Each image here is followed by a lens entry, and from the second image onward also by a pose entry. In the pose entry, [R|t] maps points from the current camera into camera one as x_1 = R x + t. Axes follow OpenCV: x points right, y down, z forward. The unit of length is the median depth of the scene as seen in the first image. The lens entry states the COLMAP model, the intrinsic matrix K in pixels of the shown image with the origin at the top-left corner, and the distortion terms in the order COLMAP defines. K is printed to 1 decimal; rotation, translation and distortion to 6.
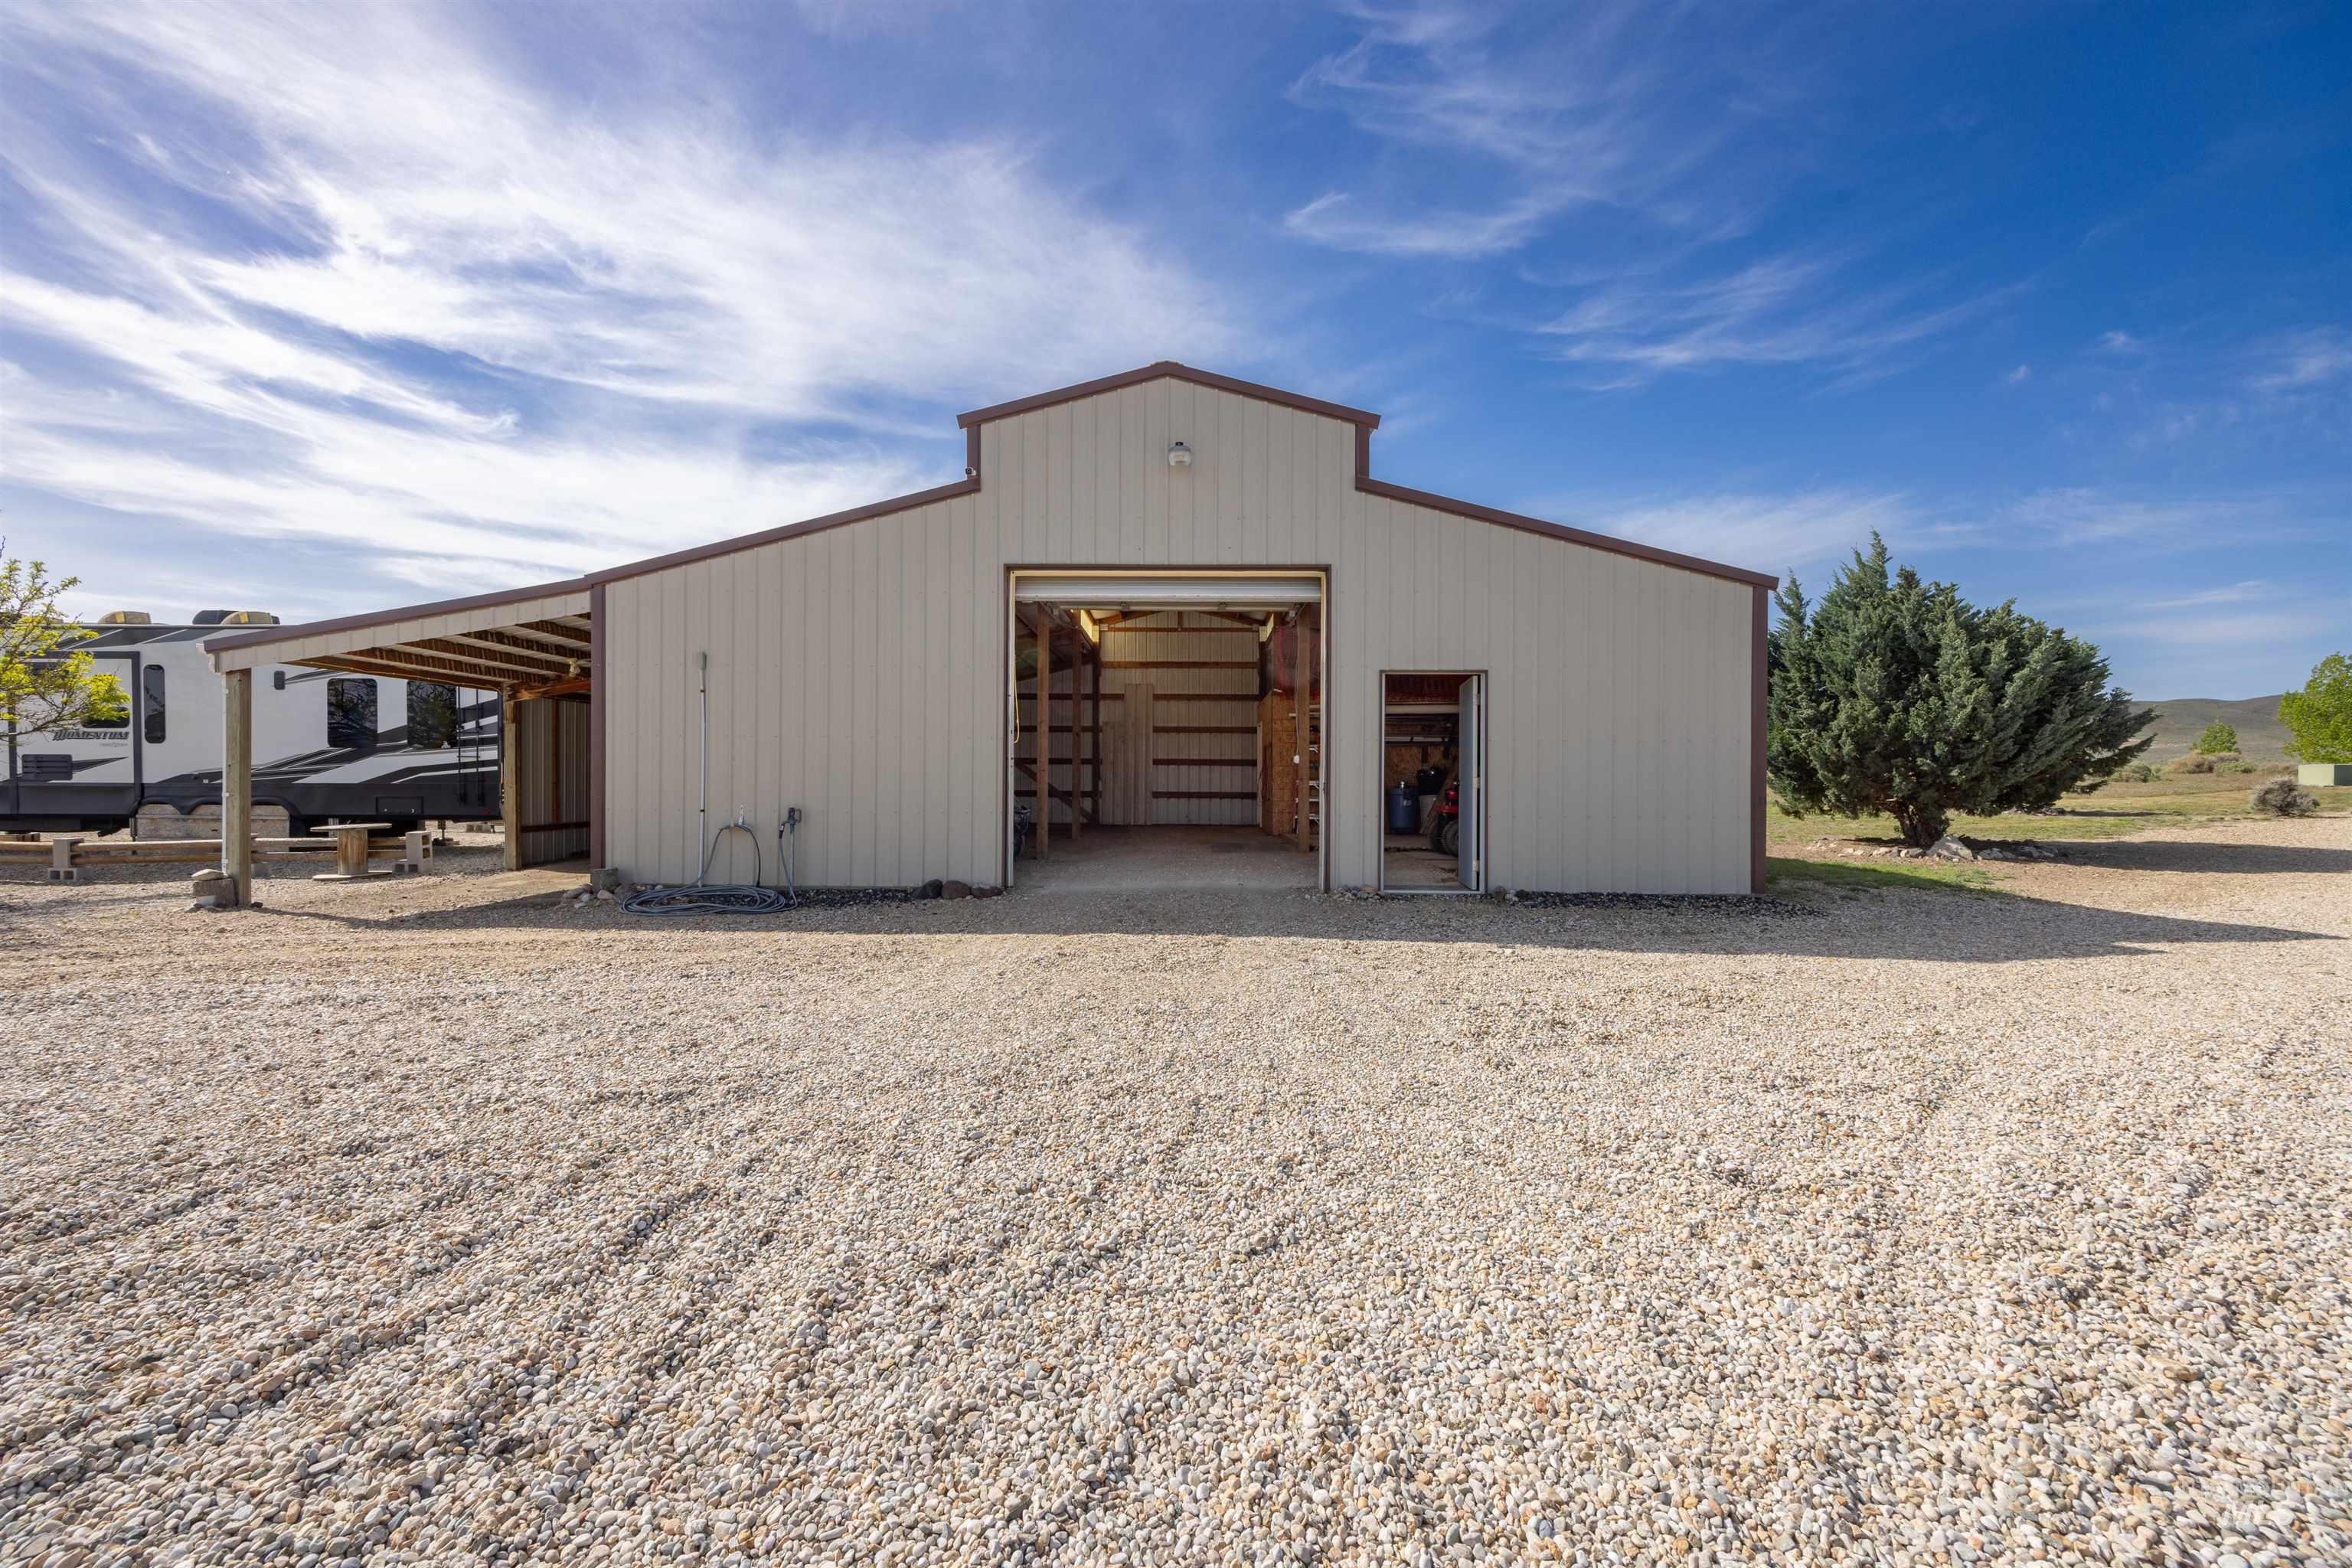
lens RADIAL K [[899.8, 0, 1176.8], [0, 899.8, 784.7], [0, 0, 1]] dist [-0.003828, -0.000110]
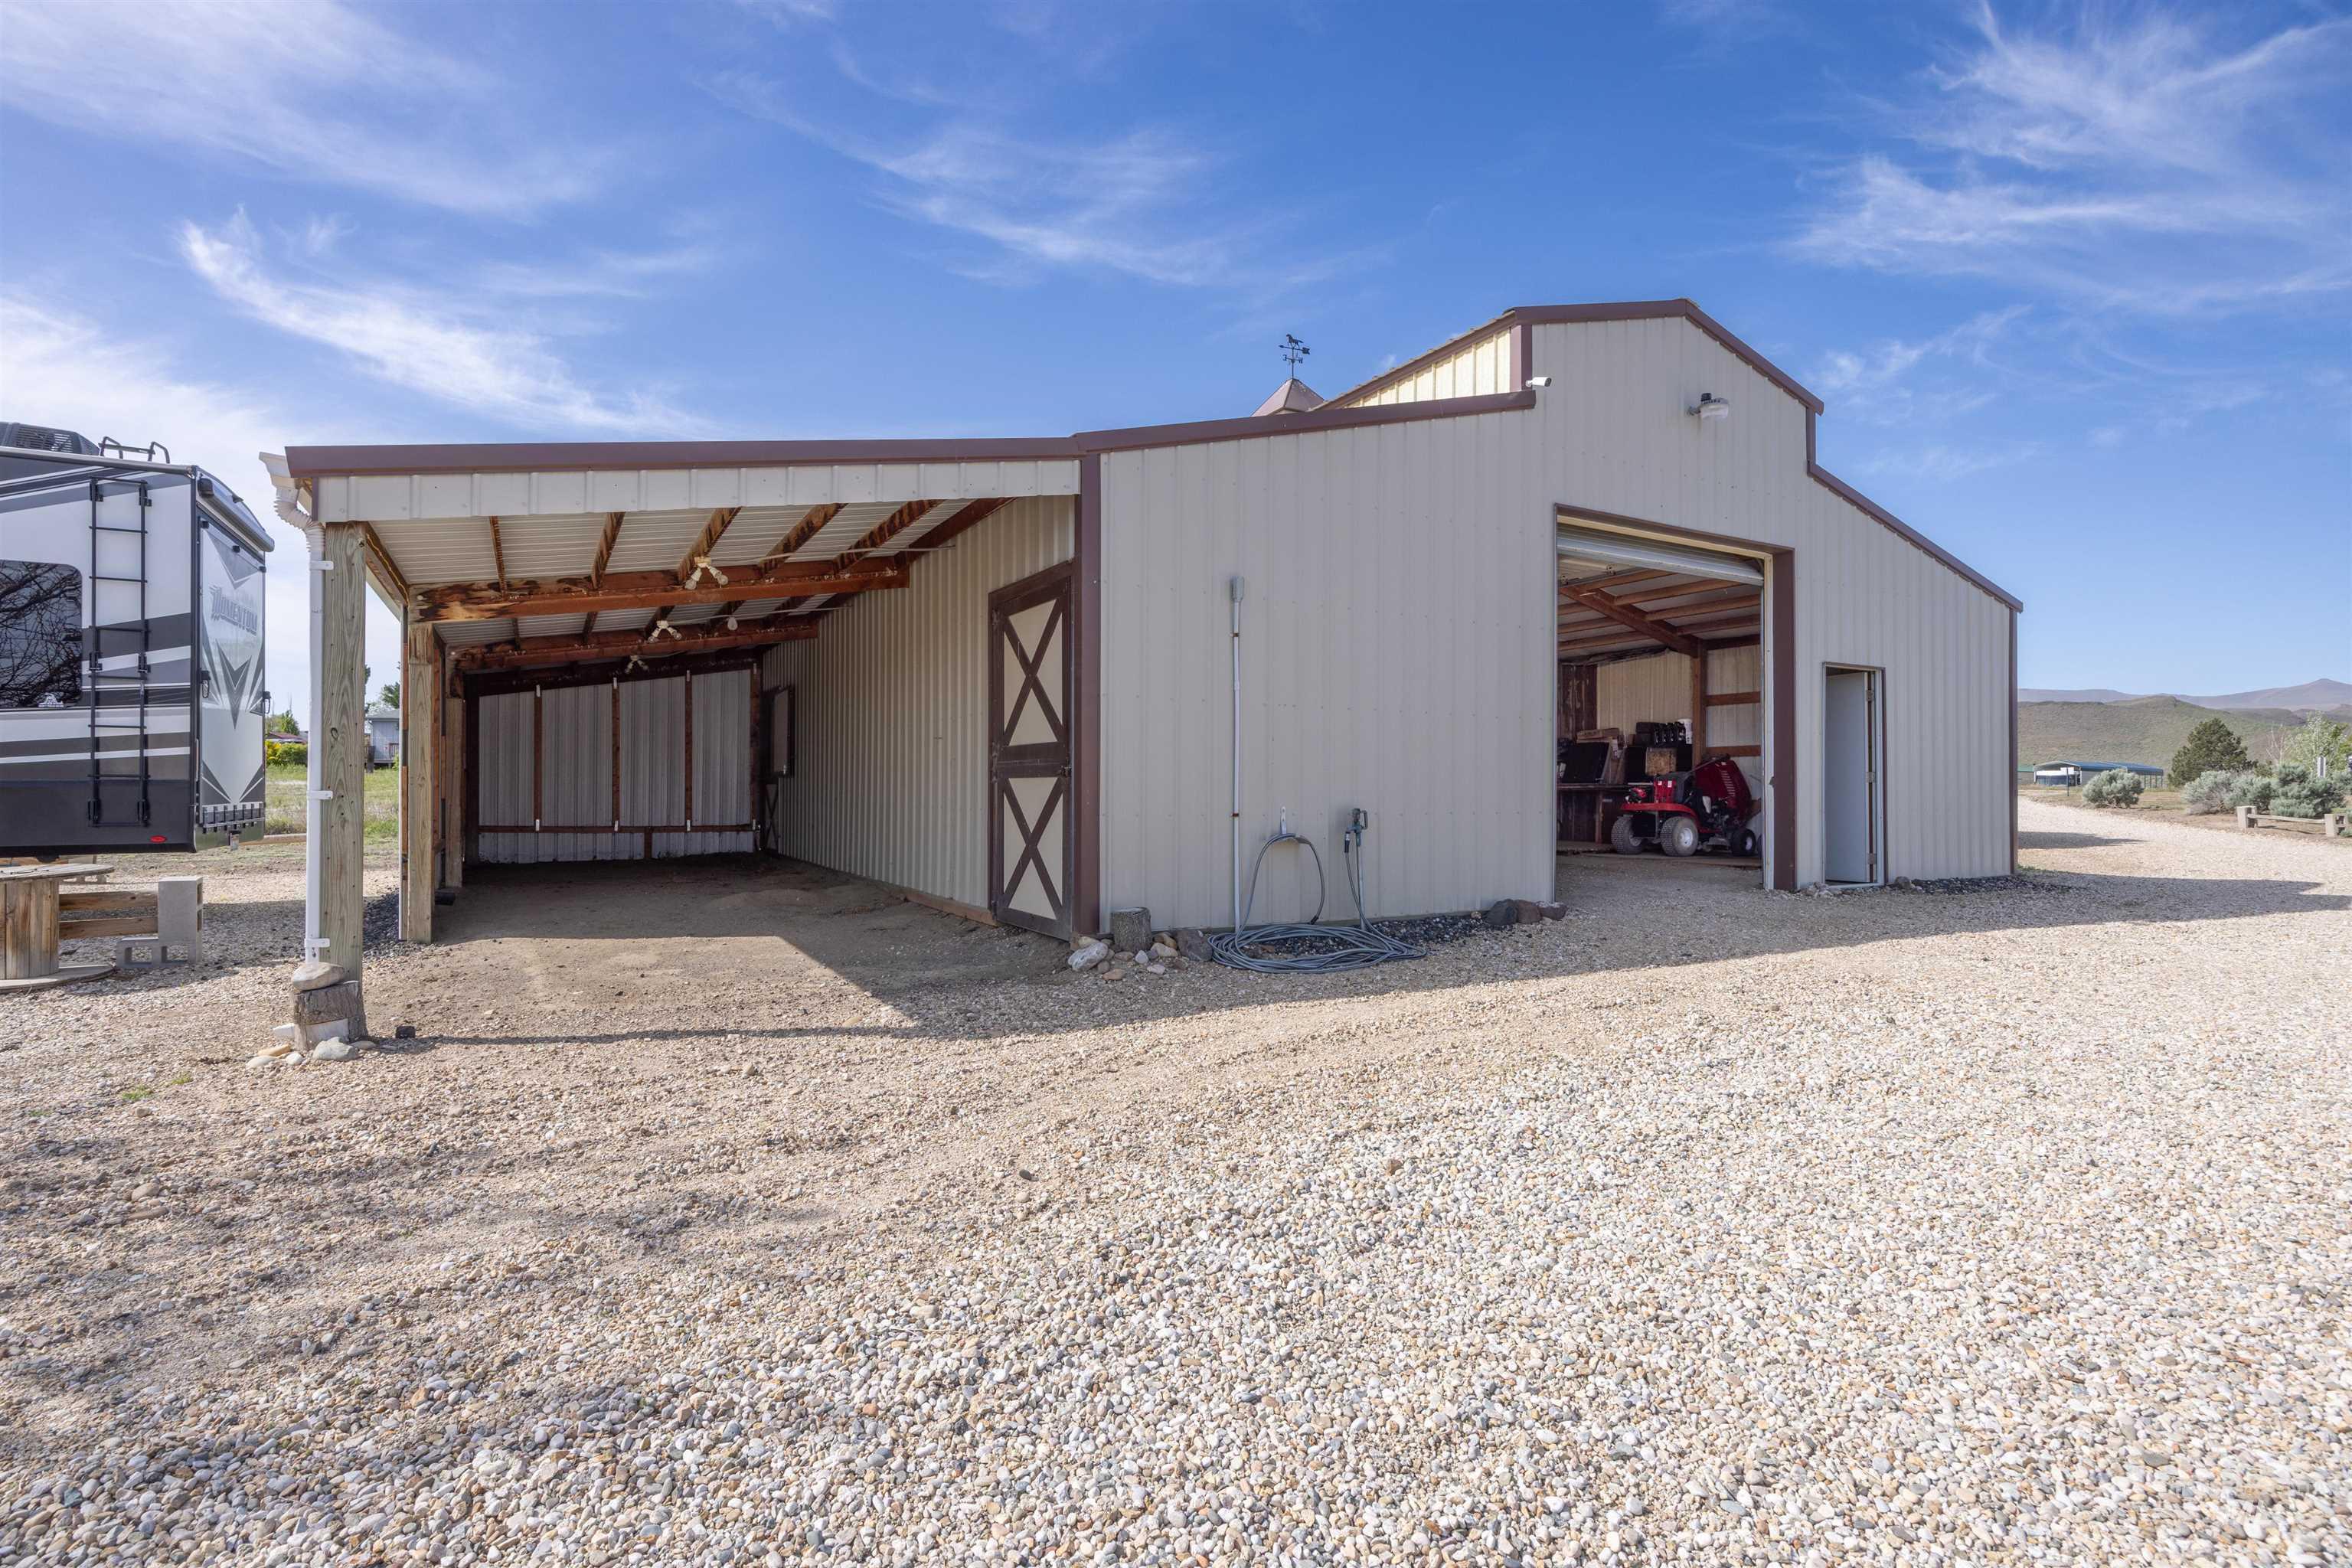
lens RADIAL K [[1127.3, 0, 1173.1], [0, 1127.3, 784.1], [0, 0, 1]] dist [-0.015745, -0.000098]
pose [[0.864501, 0.000244, 0.502632, -0.529751], [0.003480, 0.999973, -0.006470, 0.005746], [-0.502620, 0.007342, 0.864476, 0.162078]]
